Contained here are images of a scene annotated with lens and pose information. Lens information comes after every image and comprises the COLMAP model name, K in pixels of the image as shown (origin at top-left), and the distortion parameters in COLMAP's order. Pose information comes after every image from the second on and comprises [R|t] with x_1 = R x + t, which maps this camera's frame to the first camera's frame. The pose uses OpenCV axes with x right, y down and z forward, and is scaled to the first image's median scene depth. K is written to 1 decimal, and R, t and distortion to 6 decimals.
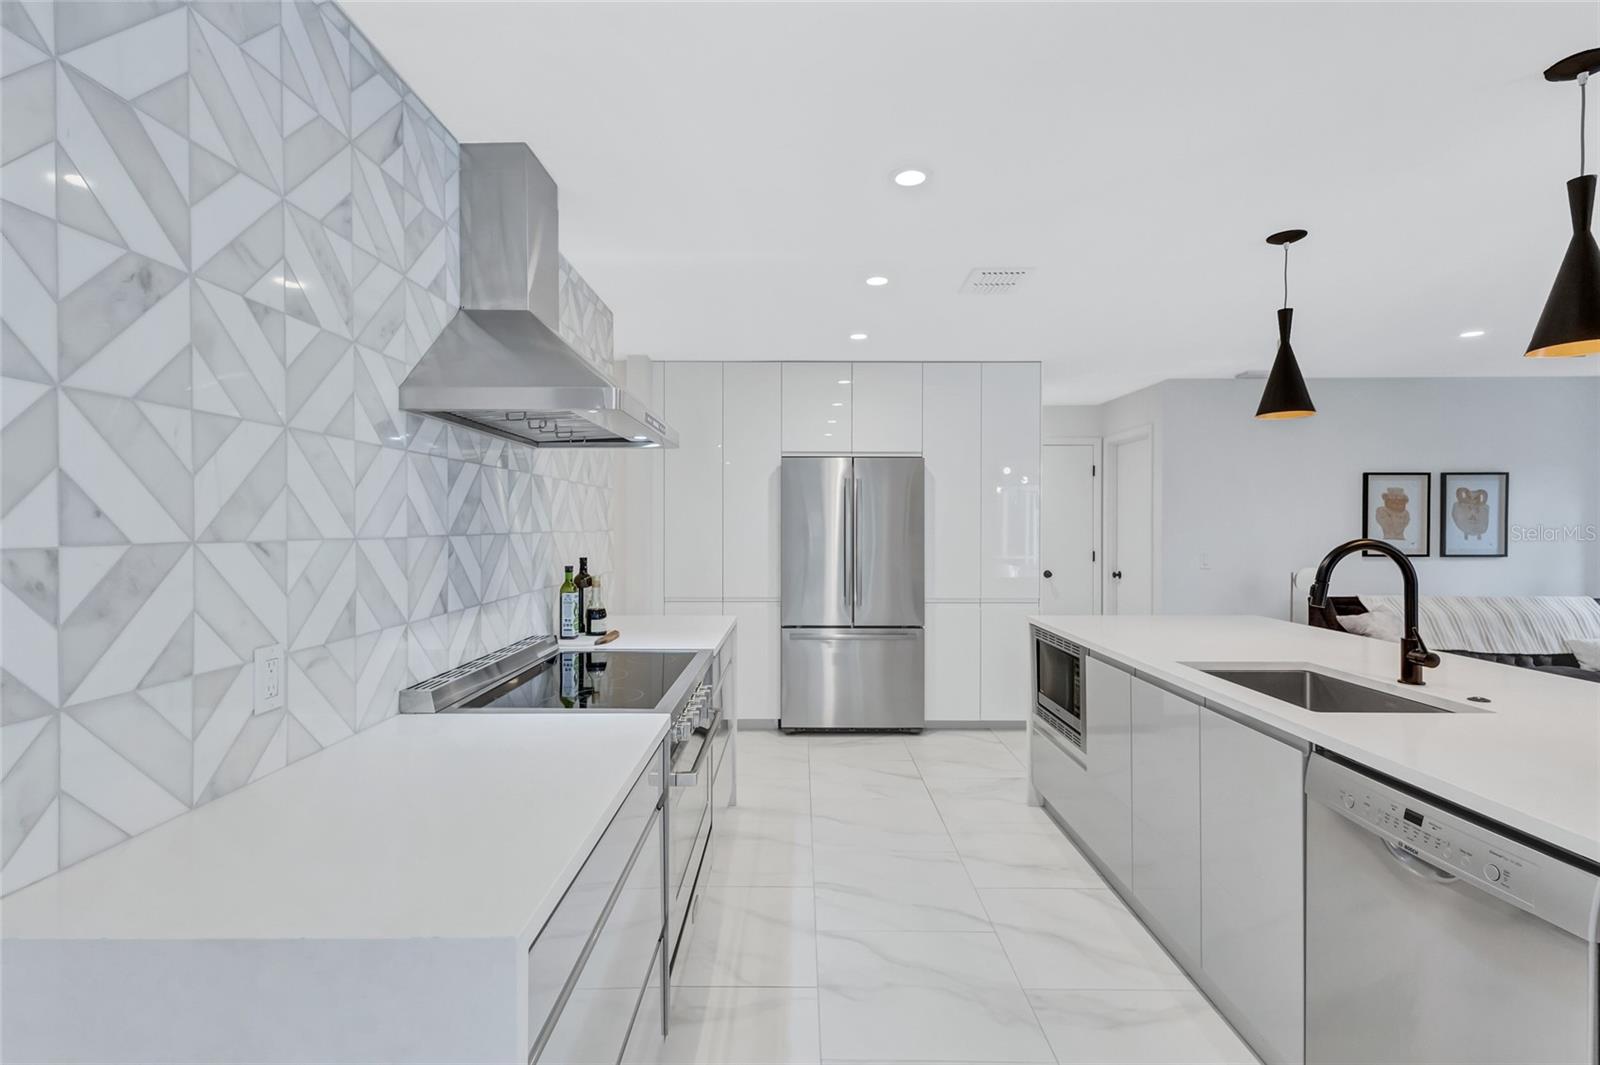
lens RADIAL K [[741.9, 0, 797.2], [0, 741.9, 524.4], [0, 0, 1]] dist [0.013709, -0.003209]
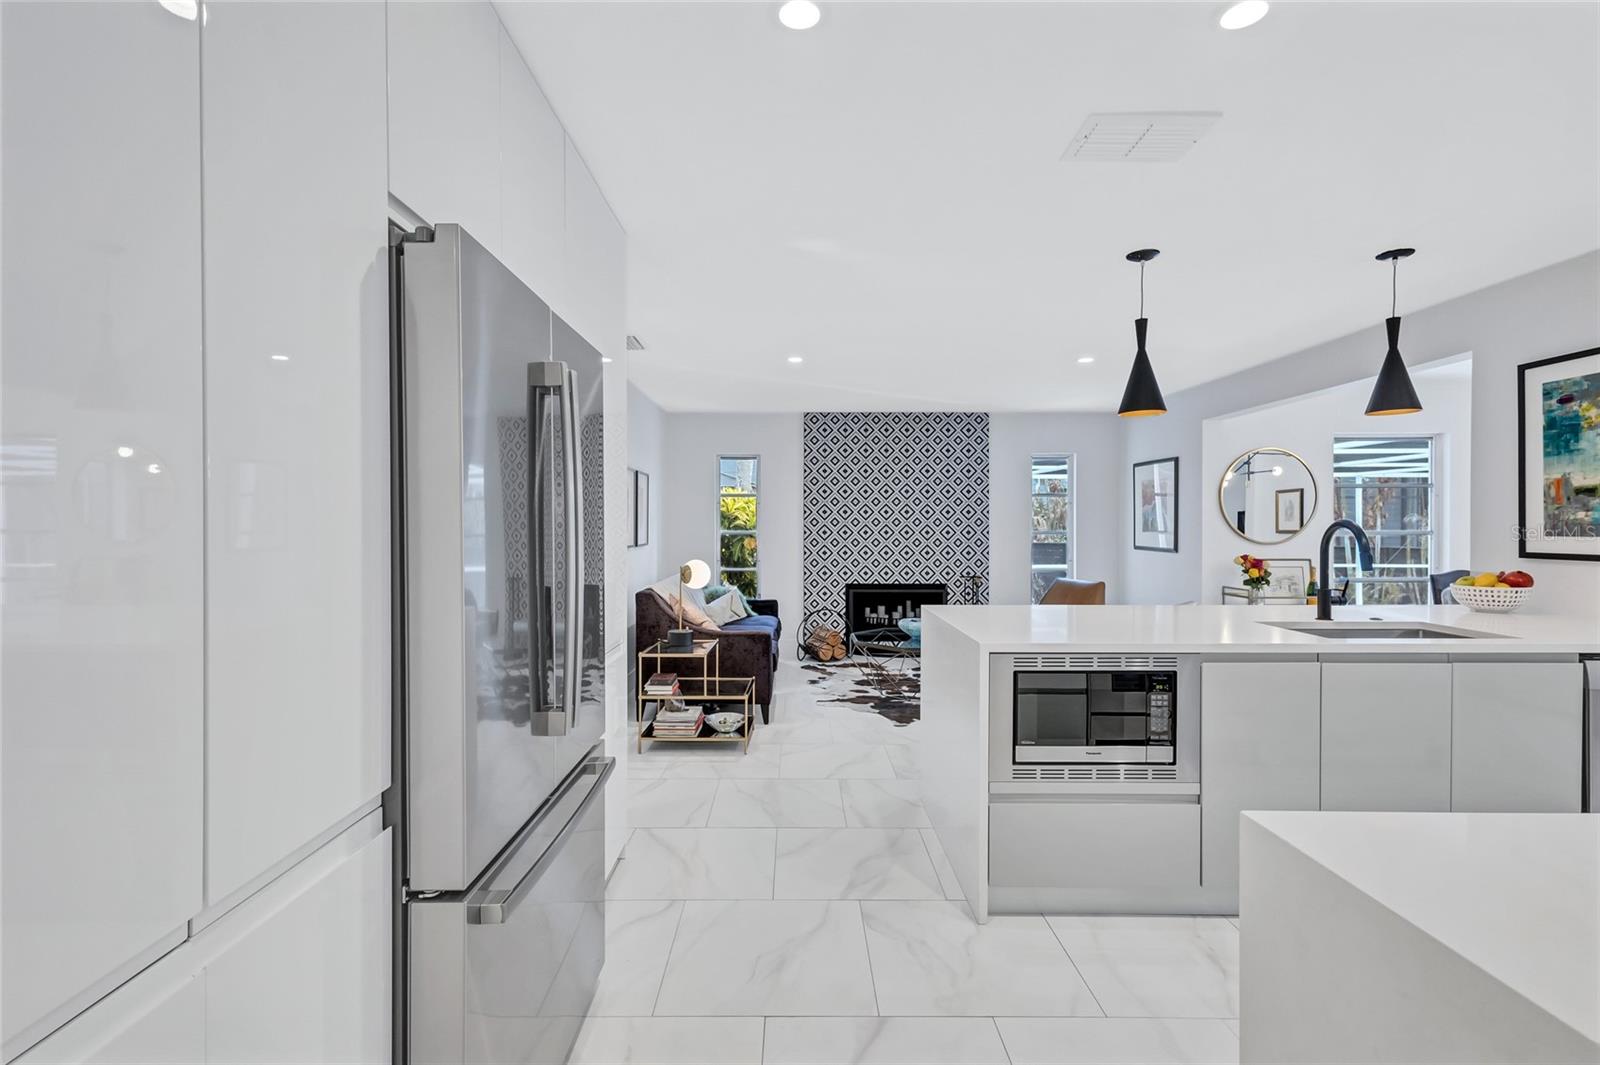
lens RADIAL K [[741.9, 0, 791.2], [0, 741.9, 530.4], [0, 0, 1]] dist [0.013709, -0.003209]
pose [[-0.005255, -0.009078, 0.999945, -0.706971], [0.003220, 0.999953, 0.009095, 0.028743], [-0.999981, 0.003268, -0.005225, 2.321469]]
